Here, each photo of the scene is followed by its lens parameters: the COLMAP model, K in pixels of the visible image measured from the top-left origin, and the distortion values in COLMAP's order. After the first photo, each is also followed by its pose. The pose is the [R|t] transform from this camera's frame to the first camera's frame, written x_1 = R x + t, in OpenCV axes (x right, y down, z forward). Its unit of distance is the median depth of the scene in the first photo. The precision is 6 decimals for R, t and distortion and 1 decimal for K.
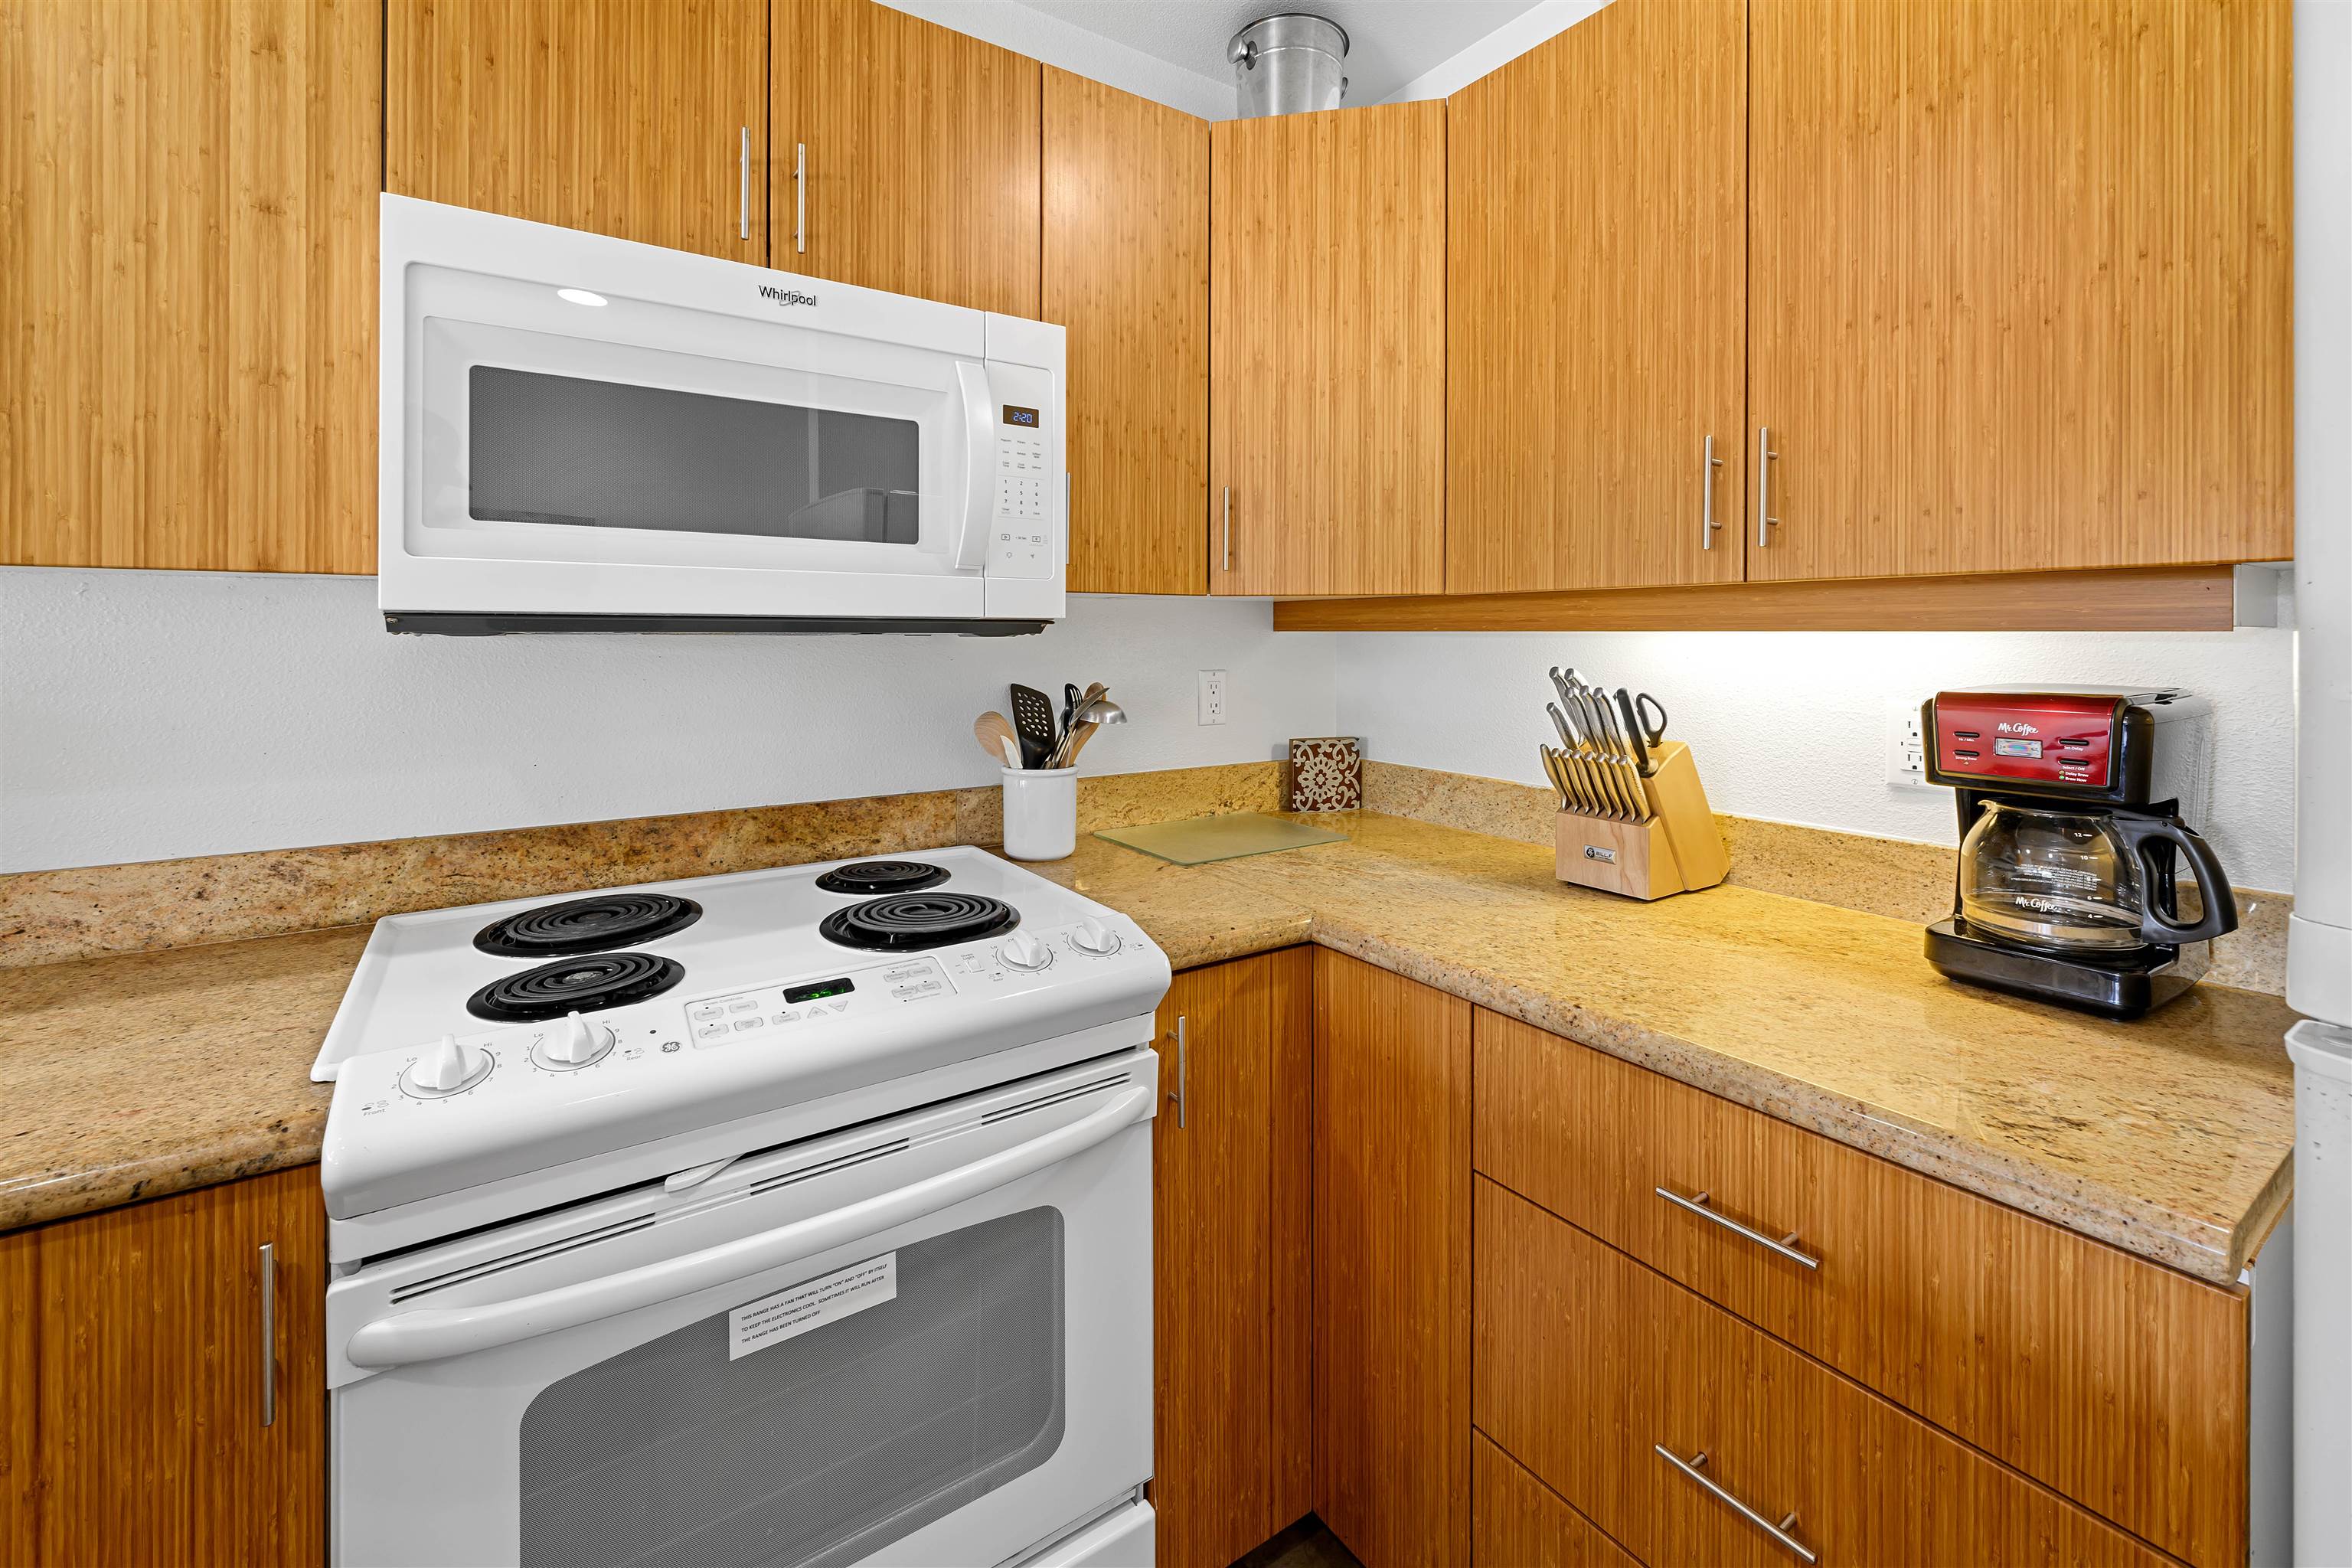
lens RADIAL K [[991.5, 0, 1173.6], [0, 991.5, 623.6], [0, 0, 1]] dist [0.000851, -0.000109]
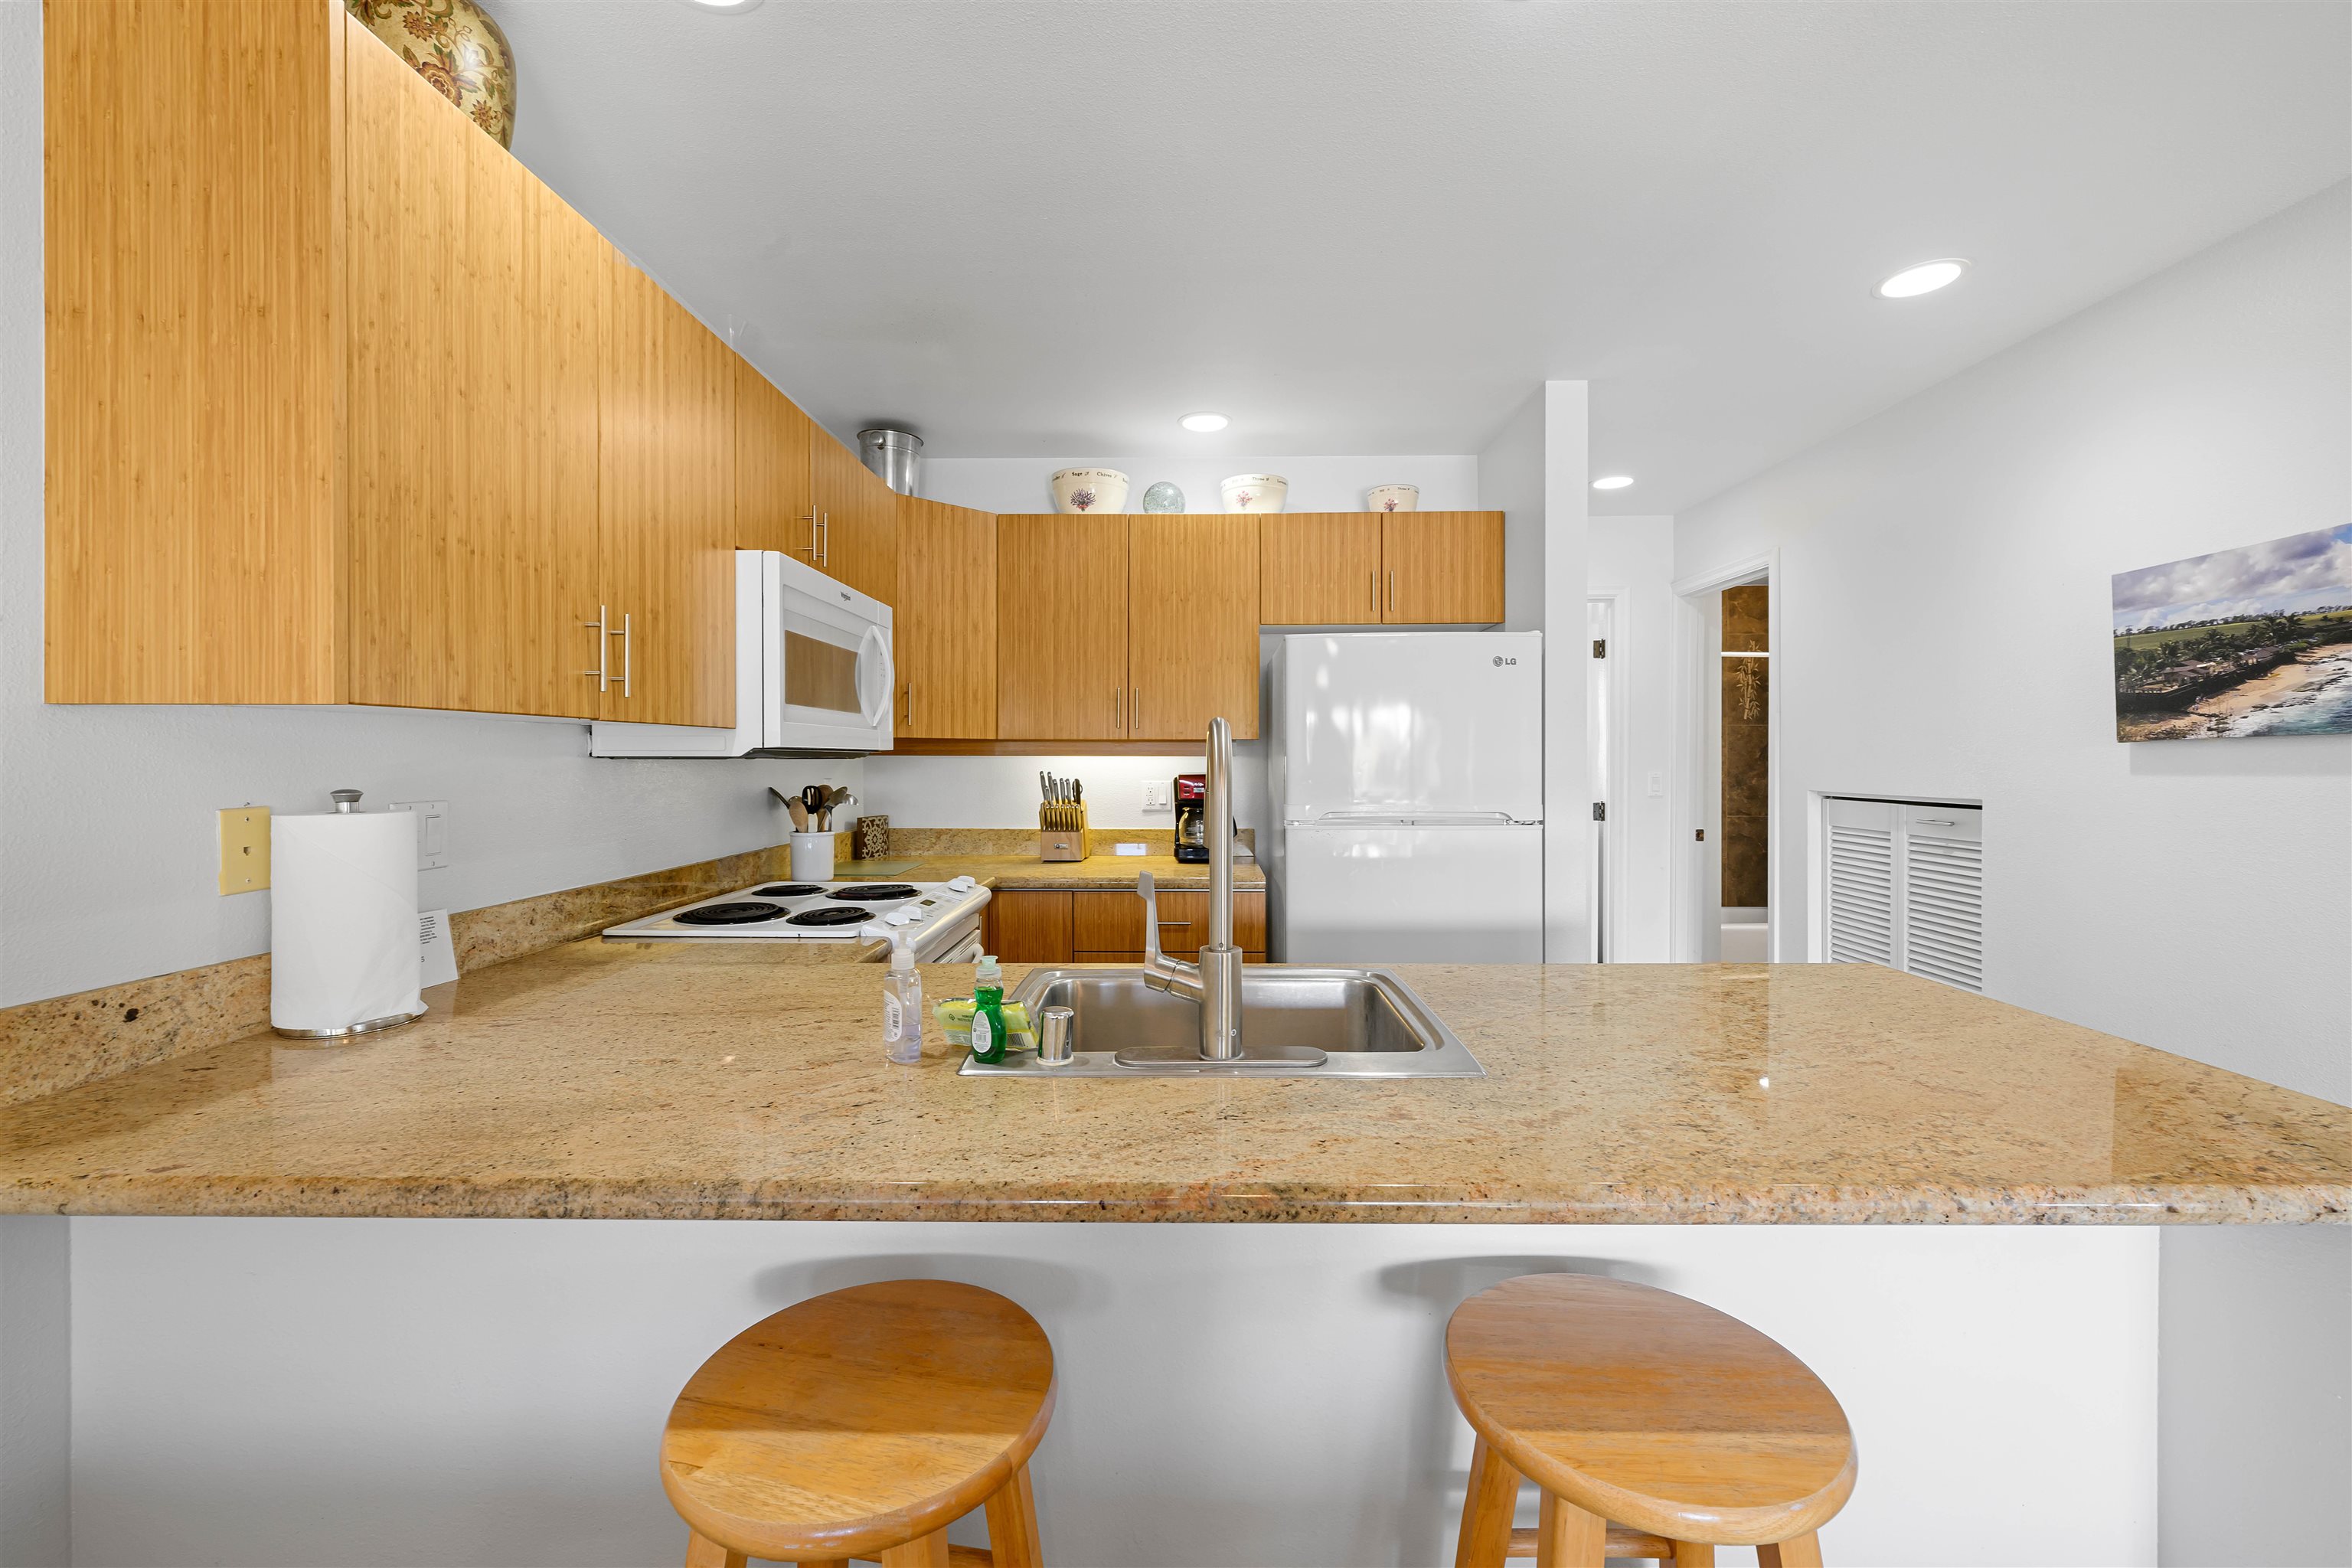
lens RADIAL K [[945.7, 0, 1184.9], [0, 945.7, 750.9], [0, 0, 1]] dist [0.001983, 0.000299]
pose [[0.570555, 0.004192, 0.821249, -1.519819], [-0.008120, 0.999967, 0.000538, -0.010675], [-0.821219, -0.006976, 0.570570, -0.681259]]
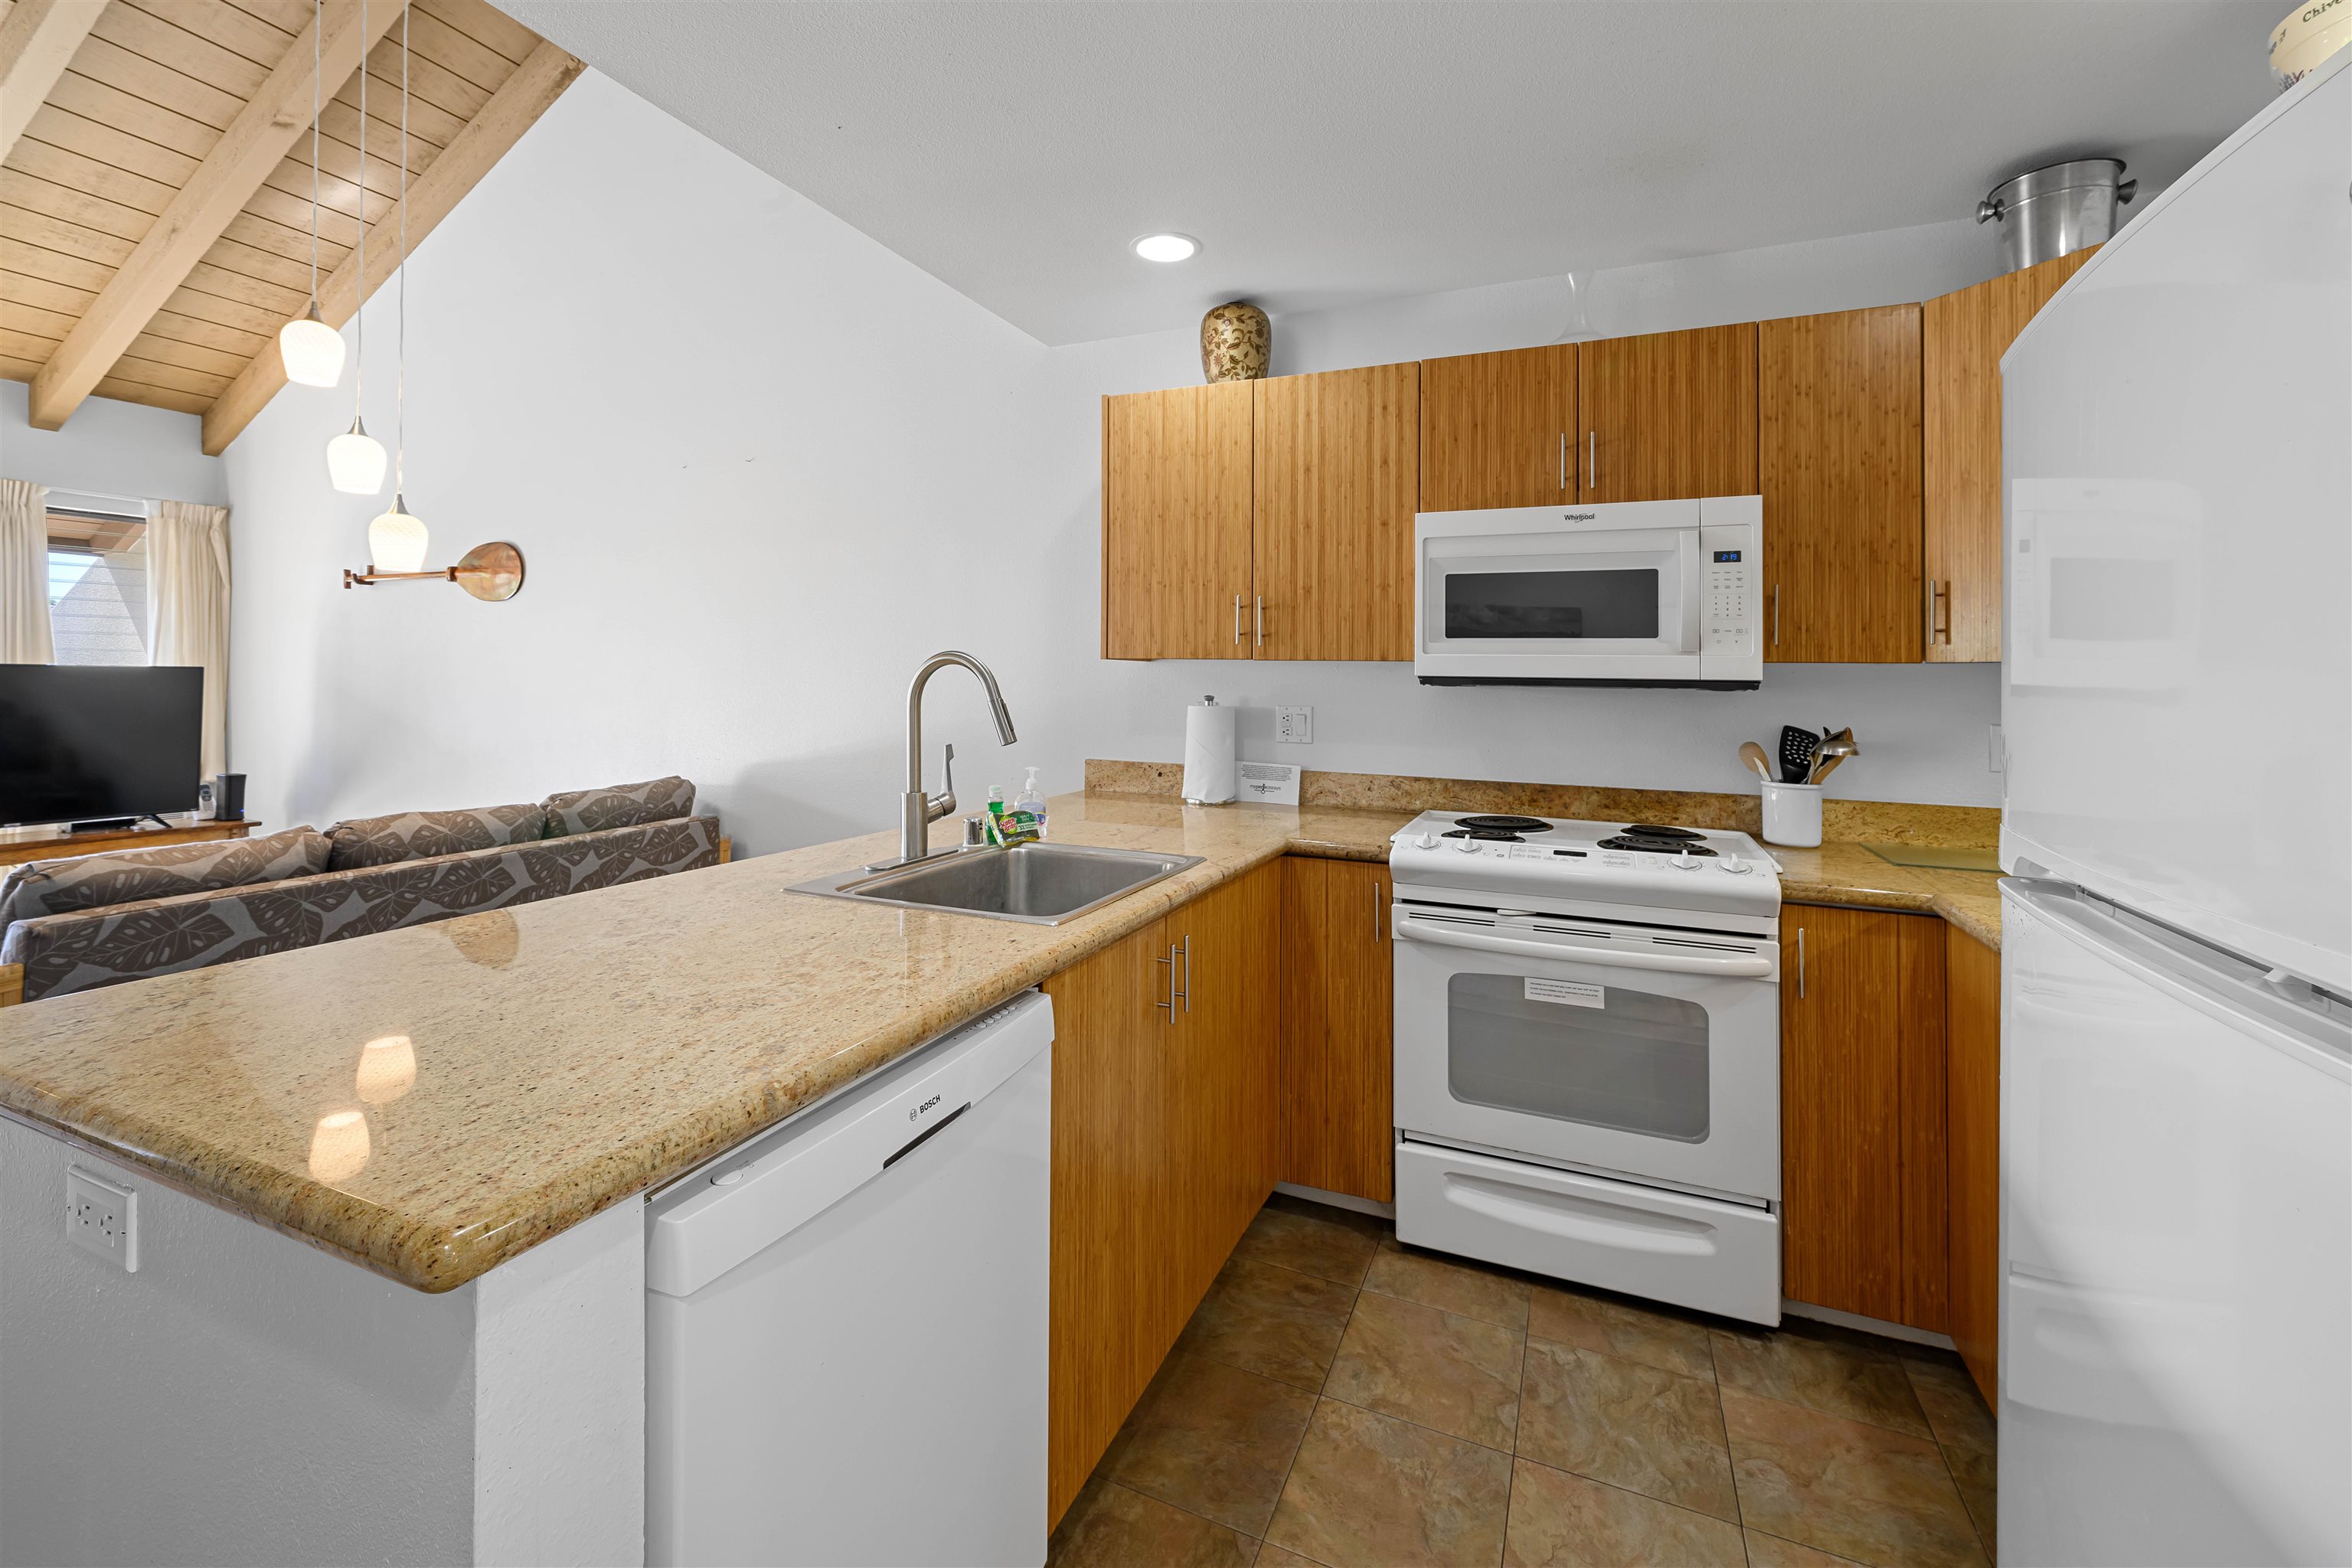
lens RADIAL K [[975.1, 0, 1175.5], [0, 975.1, 646.0], [0, 0, 1]] dist [-0.000494, -0.000132]
pose [[0.540604, -0.020994, -0.841015, 0.760314], [-0.005414, 0.999581, -0.028433, -0.011902], [0.841260, 0.019924, 0.540264, -0.683097]]
